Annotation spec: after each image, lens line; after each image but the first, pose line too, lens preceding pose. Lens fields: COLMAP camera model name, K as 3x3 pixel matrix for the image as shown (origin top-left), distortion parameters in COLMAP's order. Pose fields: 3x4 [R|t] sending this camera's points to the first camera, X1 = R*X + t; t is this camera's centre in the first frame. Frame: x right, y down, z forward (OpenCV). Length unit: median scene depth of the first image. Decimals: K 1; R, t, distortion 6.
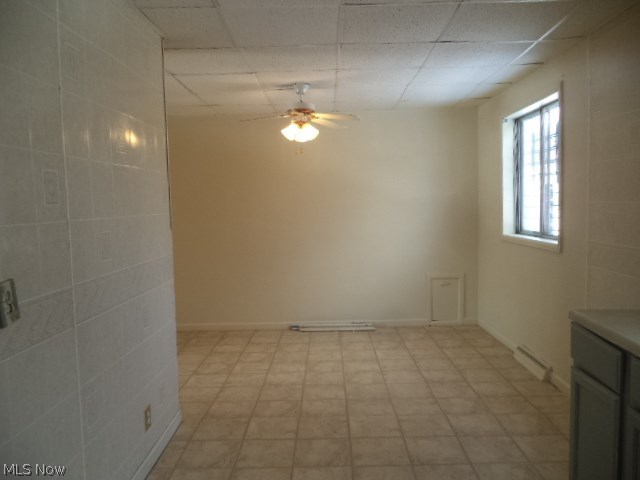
lens RADIAL K [[508.3, 0, 320.0], [0, 508.3, 240.0], [0, 0, 1]] dist [0.000673, 0.000551]
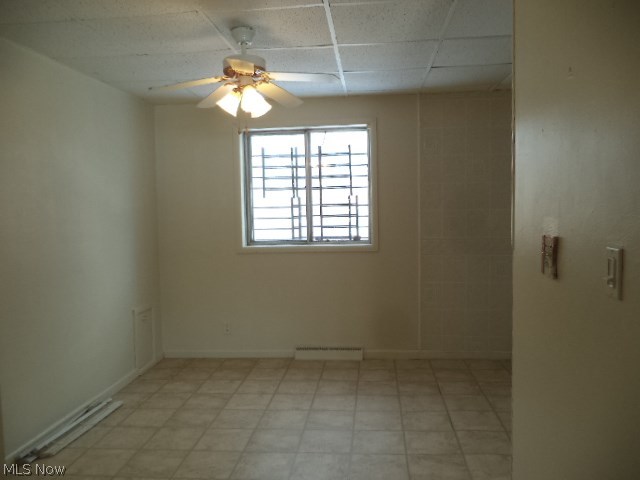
lens RADIAL K [[516.6, 0, 320.4], [0, 516.6, 254.9], [0, 0, 1]] dist [-0.000446, -0.001083]
pose [[0.085107, -0.063356, 0.994355, -0.699829], [0.083480, 0.994921, 0.056247, -0.045518], [-0.992869, 0.078222, 0.089964, 0.868027]]
